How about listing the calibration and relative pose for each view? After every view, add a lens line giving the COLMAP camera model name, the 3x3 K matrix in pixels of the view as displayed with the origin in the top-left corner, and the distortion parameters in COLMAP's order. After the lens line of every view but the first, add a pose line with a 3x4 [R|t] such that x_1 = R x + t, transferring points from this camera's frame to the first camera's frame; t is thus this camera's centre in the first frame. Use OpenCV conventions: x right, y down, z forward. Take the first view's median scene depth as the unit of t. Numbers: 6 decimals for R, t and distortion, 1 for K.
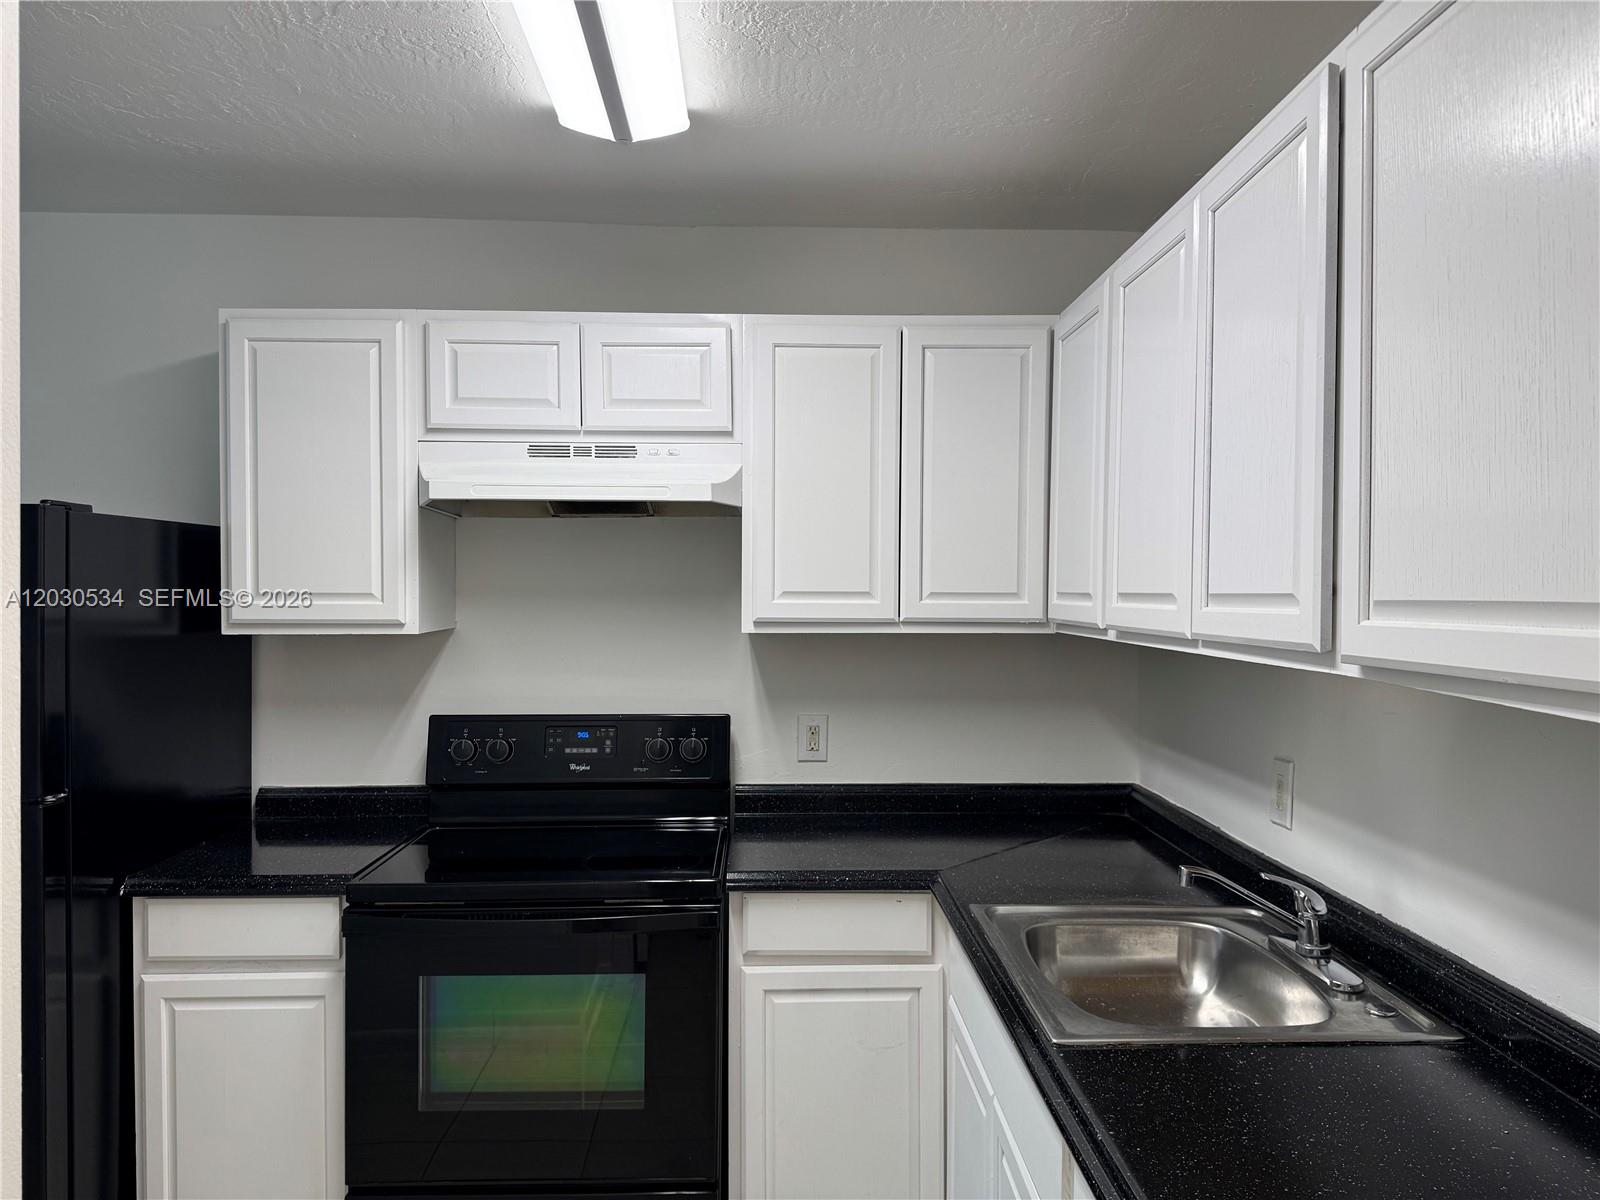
lens RADIAL K [[1133.8, 0, 794.6], [0, 1133.8, 603.1], [0, 0, 1]] dist [0.074523, -0.009087]
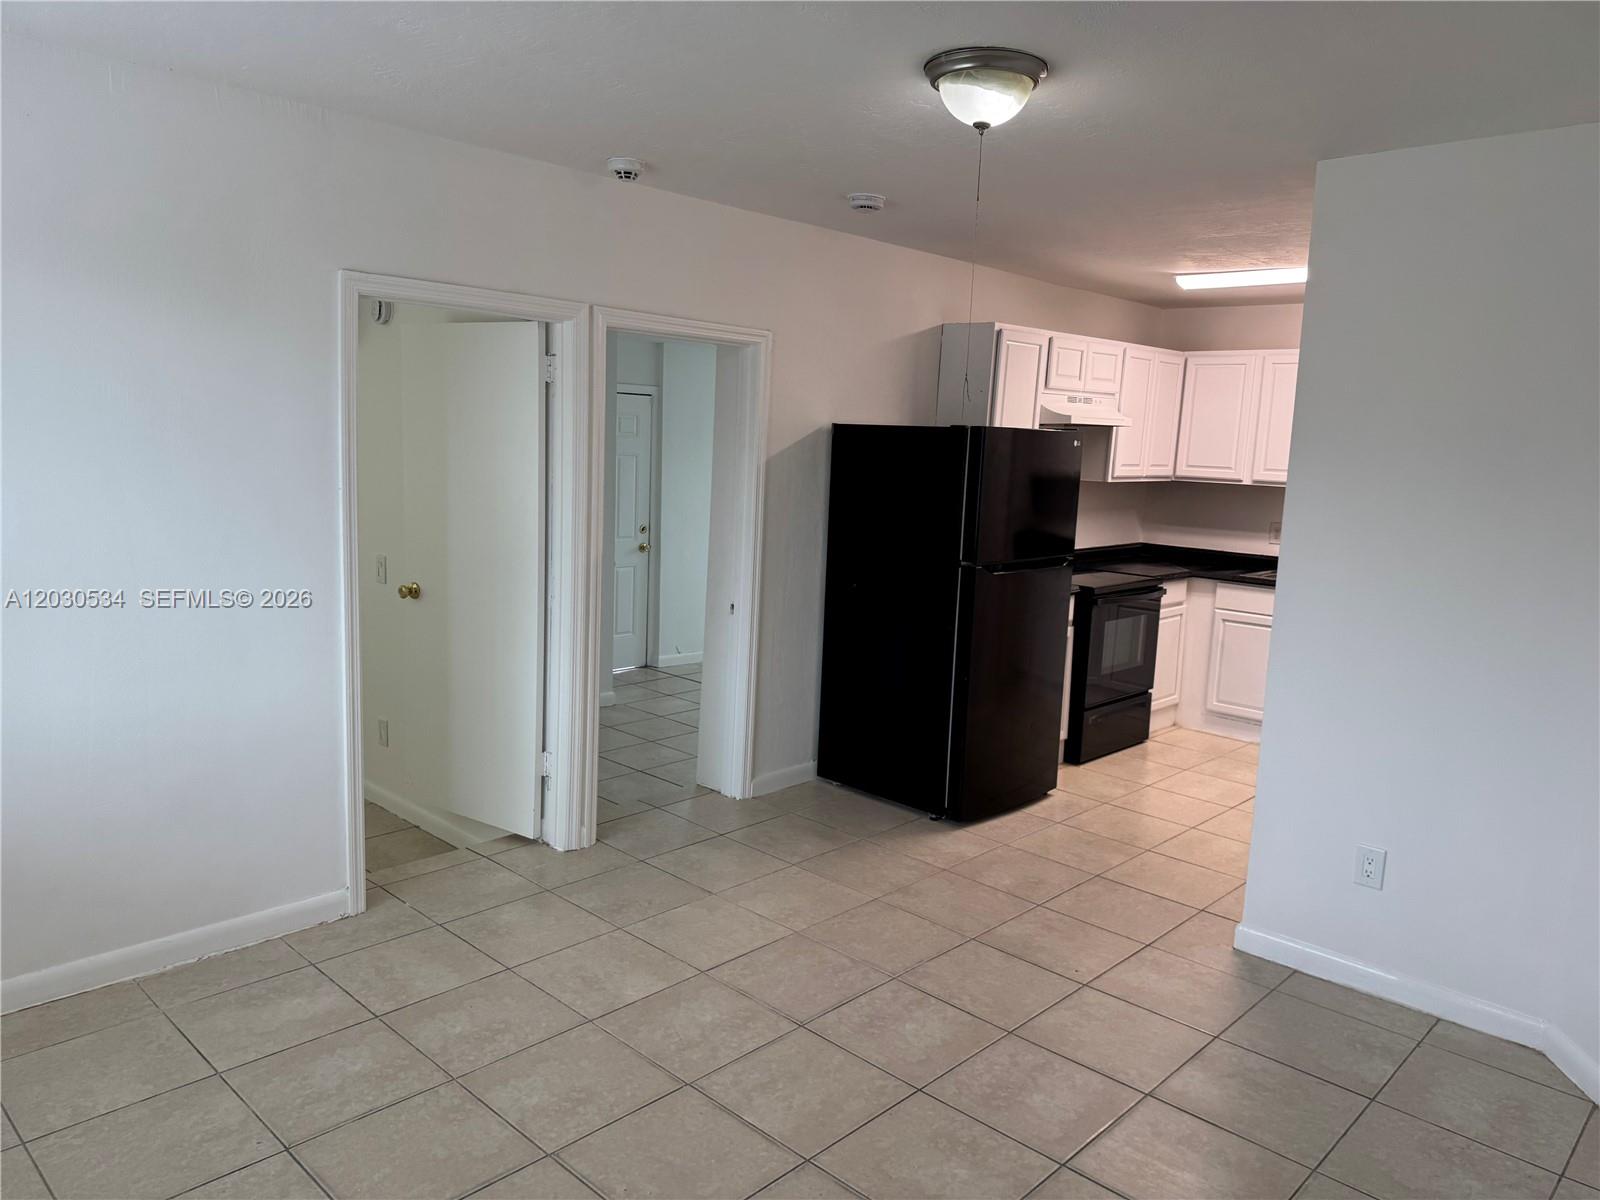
lens RADIAL K [[1133.8, 0, 788.8], [0, 1133.8, 595.6], [0, 0, 1]] dist [0.074523, -0.009087]
pose [[0.703904, -0.076944, 0.706115, -2.185605], [-0.028297, 0.990288, 0.136118, -0.042960], [-0.709731, -0.115795, 0.694891, -0.187010]]
